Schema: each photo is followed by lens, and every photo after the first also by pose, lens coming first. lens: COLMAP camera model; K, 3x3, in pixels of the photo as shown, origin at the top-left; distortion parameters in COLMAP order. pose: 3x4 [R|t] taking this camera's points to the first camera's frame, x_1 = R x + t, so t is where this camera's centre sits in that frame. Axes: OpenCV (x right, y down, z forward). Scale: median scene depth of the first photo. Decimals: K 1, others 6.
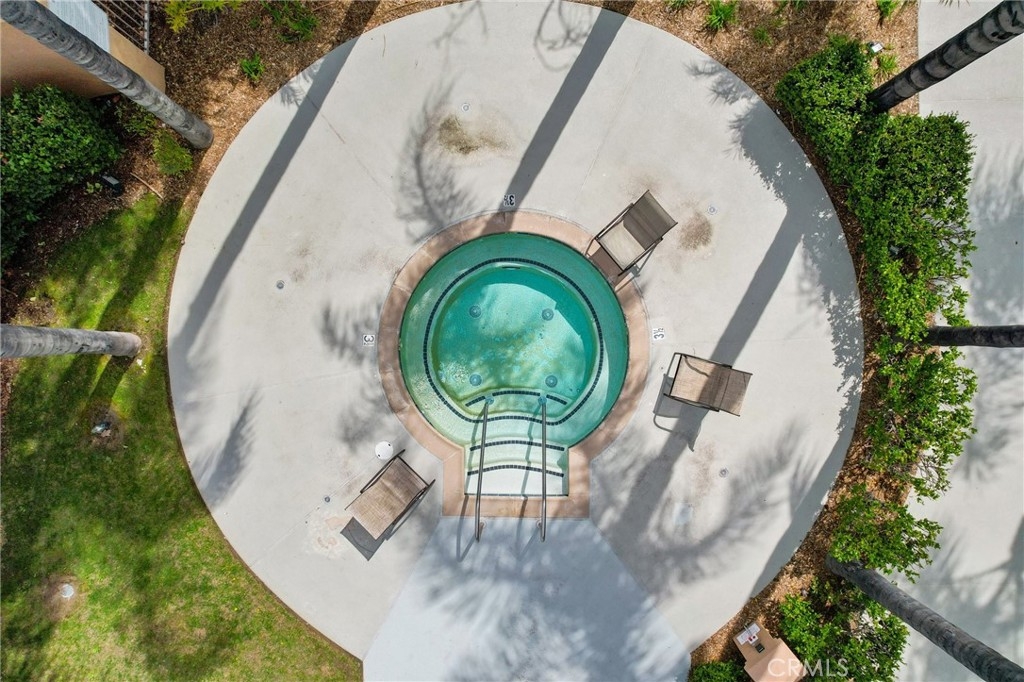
lens RADIAL K [[666.4, 0, 514.6], [0, 666.4, 336.7], [0, 0, 1]] dist [-0.086418, 0.077615]
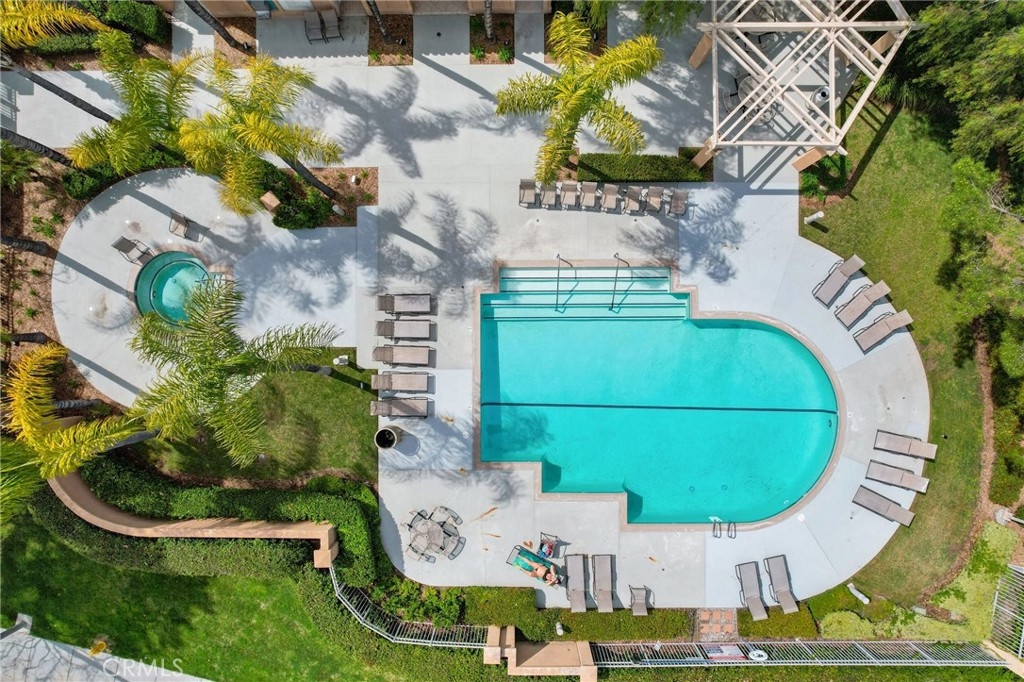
lens RADIAL K [[666.4, 0, 514.6], [0, 666.4, 336.7], [0, 0, 1]] dist [-0.086418, 0.077615]
pose [[0.001045, -0.999950, 0.009993, -0.220865], [0.999999, 0.001042, -0.000364, 1.472478], [0.000353, 0.009993, 0.999950, -1.789928]]
